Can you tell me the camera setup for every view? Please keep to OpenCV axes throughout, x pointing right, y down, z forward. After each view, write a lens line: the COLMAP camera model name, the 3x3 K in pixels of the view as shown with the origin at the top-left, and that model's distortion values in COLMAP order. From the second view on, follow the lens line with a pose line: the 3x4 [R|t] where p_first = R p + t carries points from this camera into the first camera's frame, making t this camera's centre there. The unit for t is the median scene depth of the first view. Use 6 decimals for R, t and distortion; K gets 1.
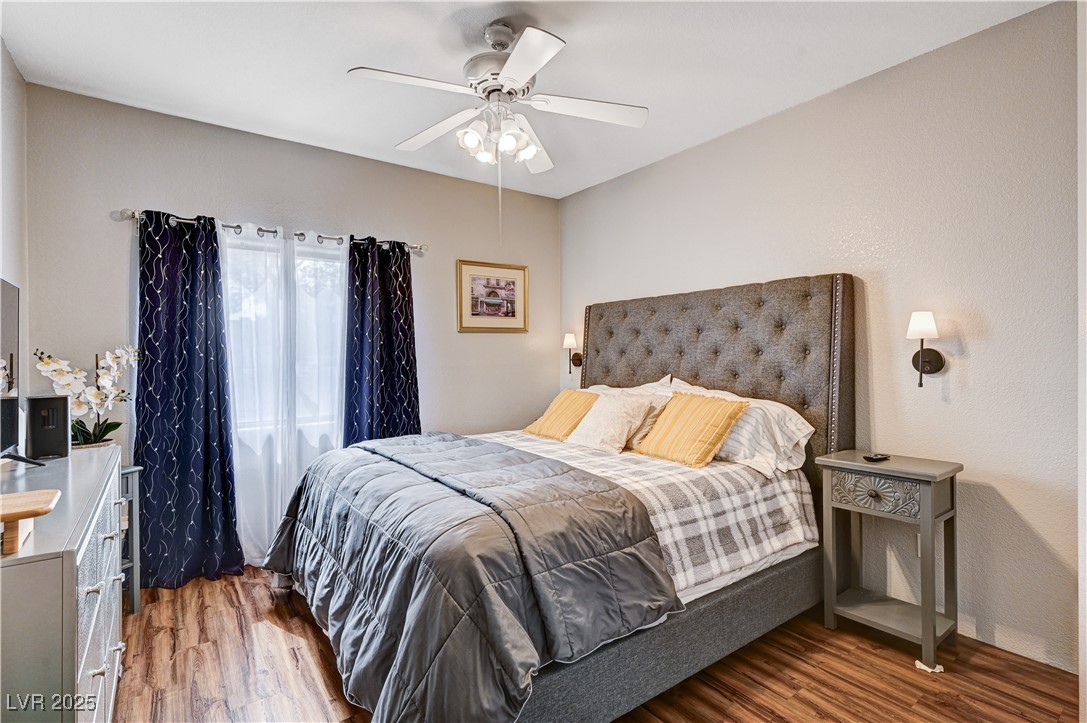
lens RADIAL K [[521.7, 0, 543.5], [0, 521.7, 361.5], [0, 0, 1]] dist [-0.000871, -0.000105]
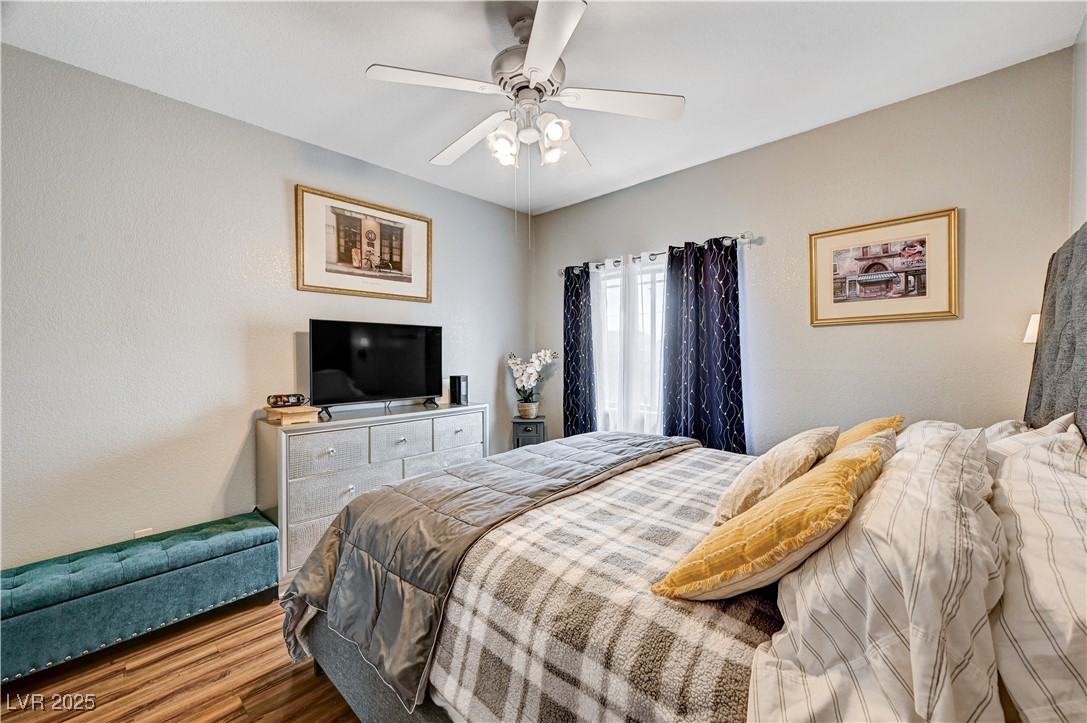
lens RADIAL K [[427.2, 0, 548.9], [0, 427.2, 363.8], [0, 0, 1]] dist [-0.000159, -0.000018]
pose [[0.188237, 0.026647, -0.981762, 0.437568], [-0.006565, 0.999644, 0.025873, -0.014878], [0.982102, 0.001575, 0.188345, 0.534983]]
